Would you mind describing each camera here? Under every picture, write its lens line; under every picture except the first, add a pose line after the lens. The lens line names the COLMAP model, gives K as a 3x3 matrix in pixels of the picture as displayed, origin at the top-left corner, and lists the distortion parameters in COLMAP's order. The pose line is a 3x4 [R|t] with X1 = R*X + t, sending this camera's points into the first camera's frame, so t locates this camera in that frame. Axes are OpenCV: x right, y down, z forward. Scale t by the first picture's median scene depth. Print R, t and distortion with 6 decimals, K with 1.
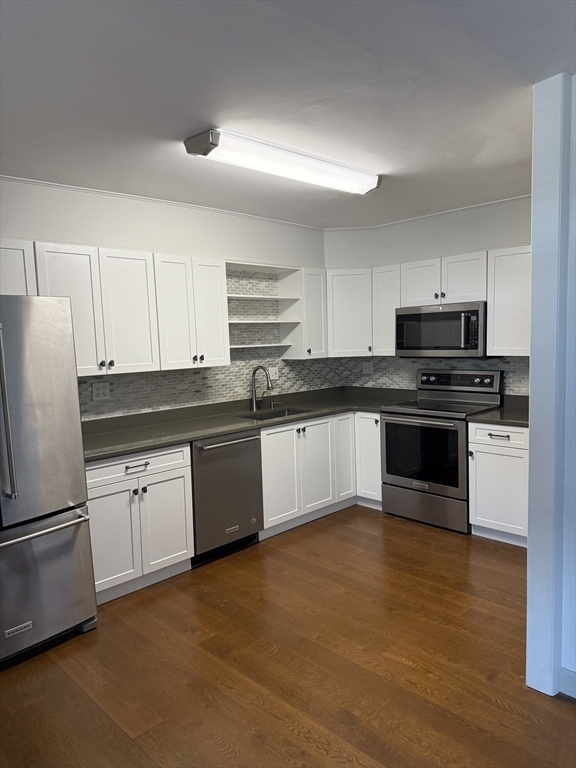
lens RADIAL K [[538.9, 0, 288.0], [0, 538.9, 384.0], [0, 0, 1]] dist [0.124100, -0.190755]
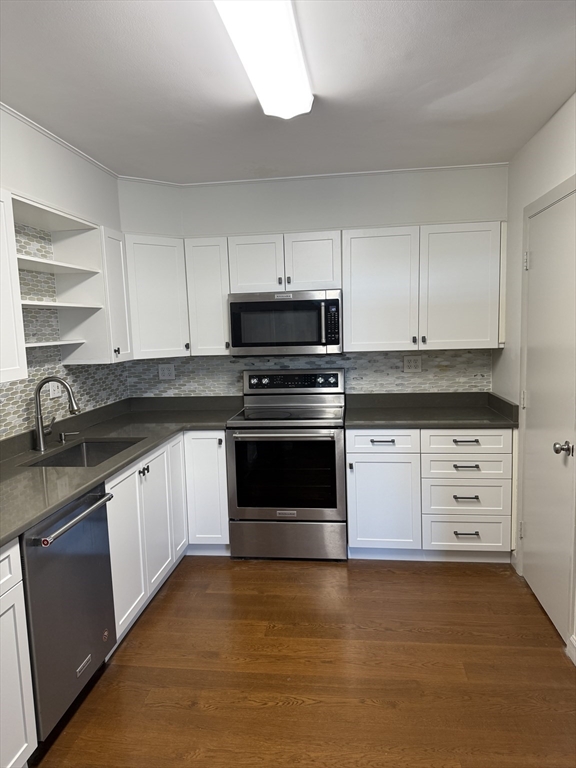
lens RADIAL K [[538.9, 0, 288.0], [0, 538.9, 384.0], [0, 0, 1]] dist [0.124100, -0.190755]
pose [[0.781824, -0.063065, 0.620301, -0.229064], [0.061420, 0.997823, 0.024034, -0.024004], [-0.620466, 0.019308, 0.783996, 0.342950]]
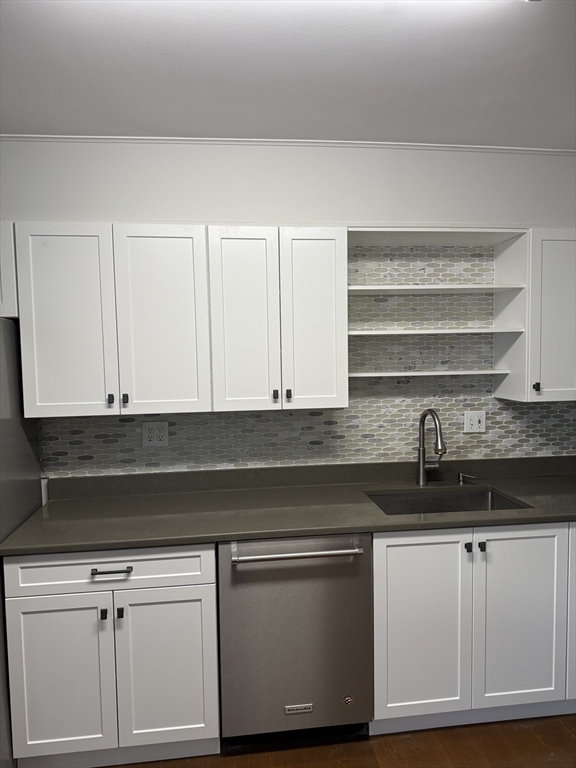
lens RADIAL K [[538.9, 0, 288.0], [0, 538.9, 384.0], [0, 0, 1]] dist [0.124100, -0.190755]
pose [[0.795924, 0.057886, -0.602623, 0.173260], [-0.063107, 0.997928, 0.012509, -0.057774], [0.602099, 0.028073, 0.797928, 0.450716]]
